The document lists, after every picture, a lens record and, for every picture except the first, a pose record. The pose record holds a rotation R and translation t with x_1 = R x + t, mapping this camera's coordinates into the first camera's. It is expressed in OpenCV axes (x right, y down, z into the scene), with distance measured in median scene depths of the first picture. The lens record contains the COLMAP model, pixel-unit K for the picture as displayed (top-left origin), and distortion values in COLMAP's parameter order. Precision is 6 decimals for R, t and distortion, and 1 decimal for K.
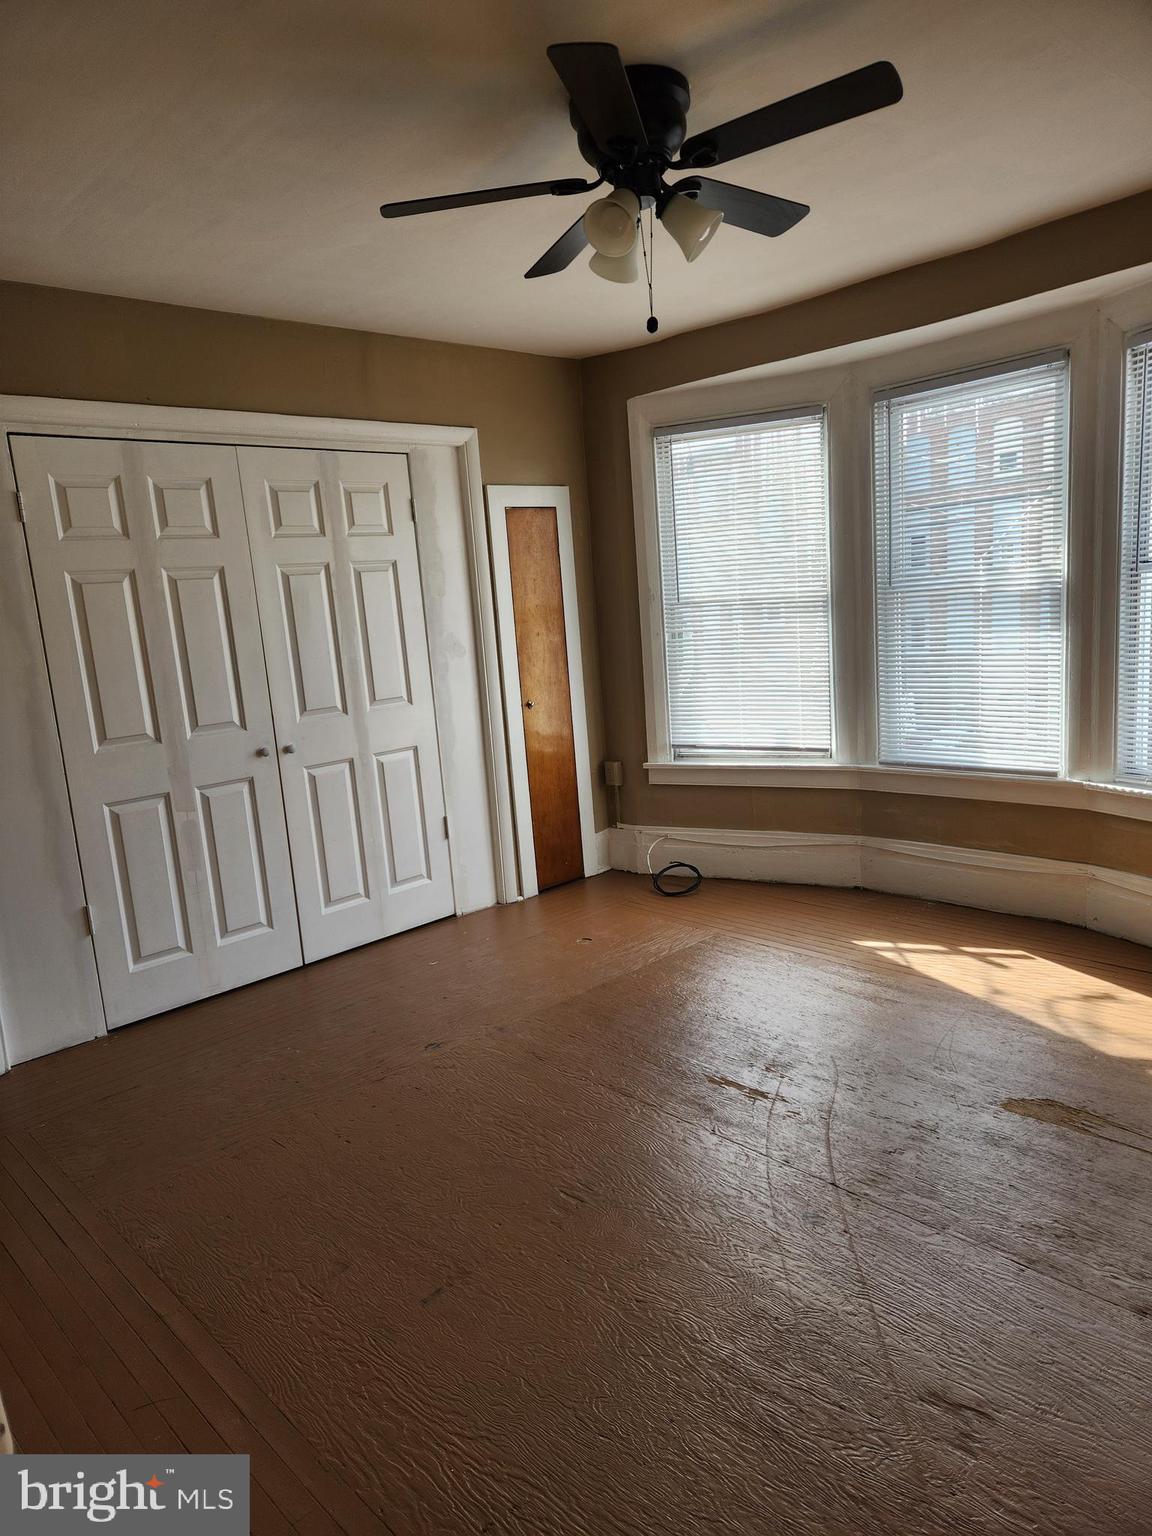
lens RADIAL K [[1018.8, 0, 576.2], [0, 1018.8, 761.6], [0, 0, 1]] dist [0.094432, -0.105328]
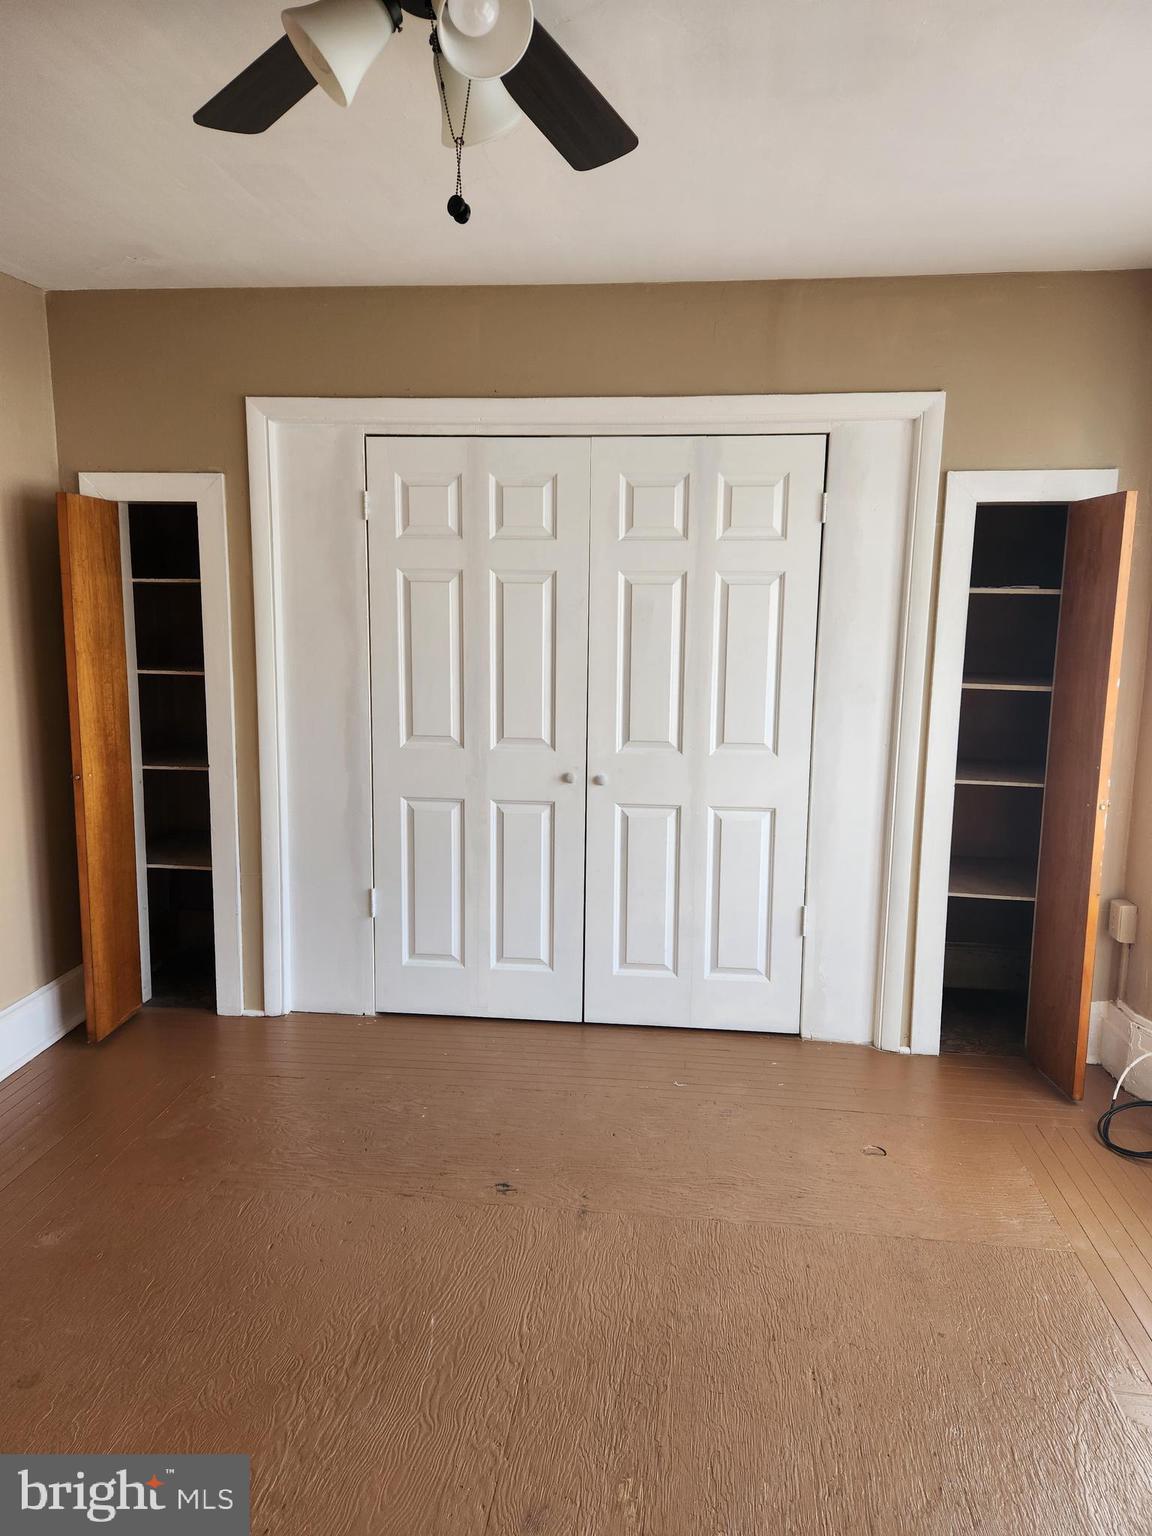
lens RADIAL K [[1077.8, 0, 577.2], [0, 1077.8, 777.1], [0, 0, 1]] dist [0.117186, -0.128538]
pose [[0.646866, 0.188610, -0.738912, 0.399545], [-0.187021, 0.978579, 0.086061, -0.092382], [0.739316, 0.082522, 0.668283, 0.370592]]
